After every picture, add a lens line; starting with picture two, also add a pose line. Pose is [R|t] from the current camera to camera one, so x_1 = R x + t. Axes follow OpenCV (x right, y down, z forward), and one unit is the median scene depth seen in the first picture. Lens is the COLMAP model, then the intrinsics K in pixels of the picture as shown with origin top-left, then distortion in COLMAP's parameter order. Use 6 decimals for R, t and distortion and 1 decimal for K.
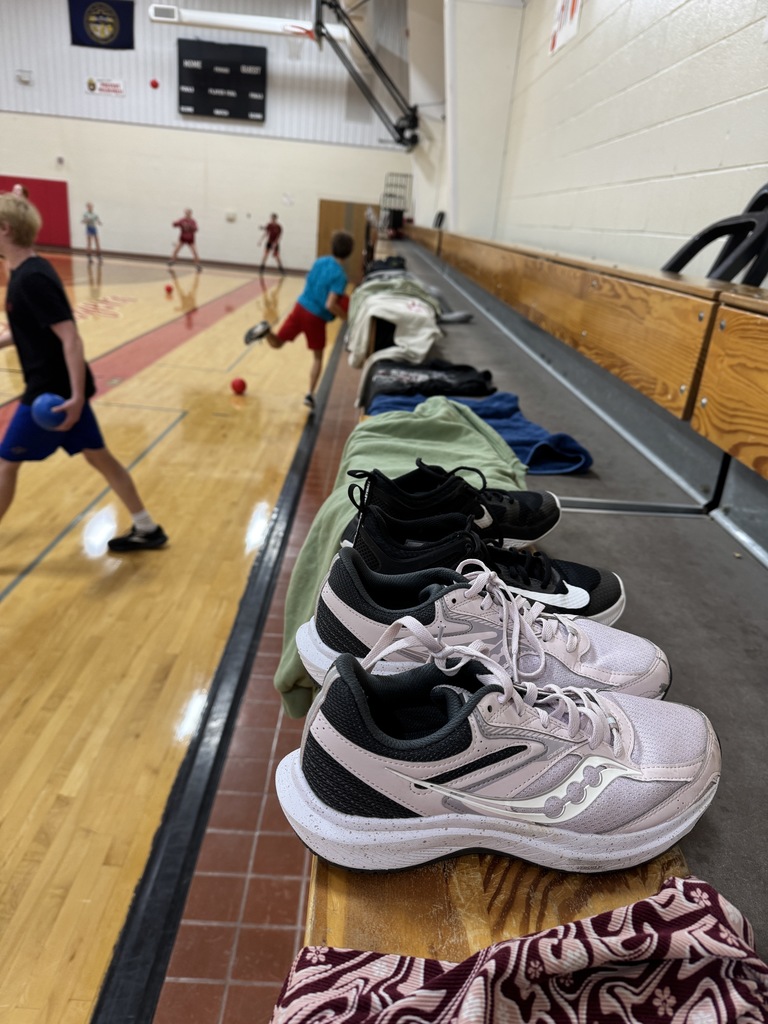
lens RADIAL K [[712.3, 0, 384.0], [0, 712.3, 512.0], [0, 0, 1]] dist [0.019738, 0.000501]
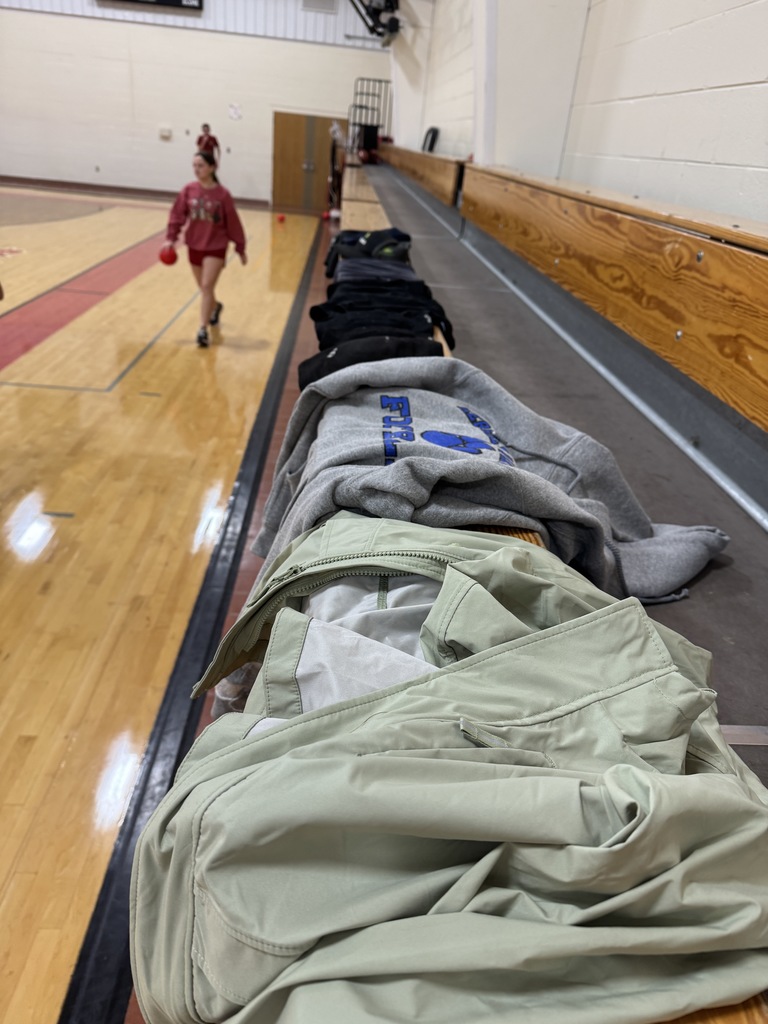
lens RADIAL K [[710.8, 0, 391.6], [0, 710.8, 523.3], [0, 0, 1]] dist [0.007567, -0.020119]
pose [[0.998794, -0.016597, 0.046209, -0.001475], [0.011528, 0.994096, 0.107887, -0.065481], [-0.047727, -0.107224, 0.993089, 0.160240]]
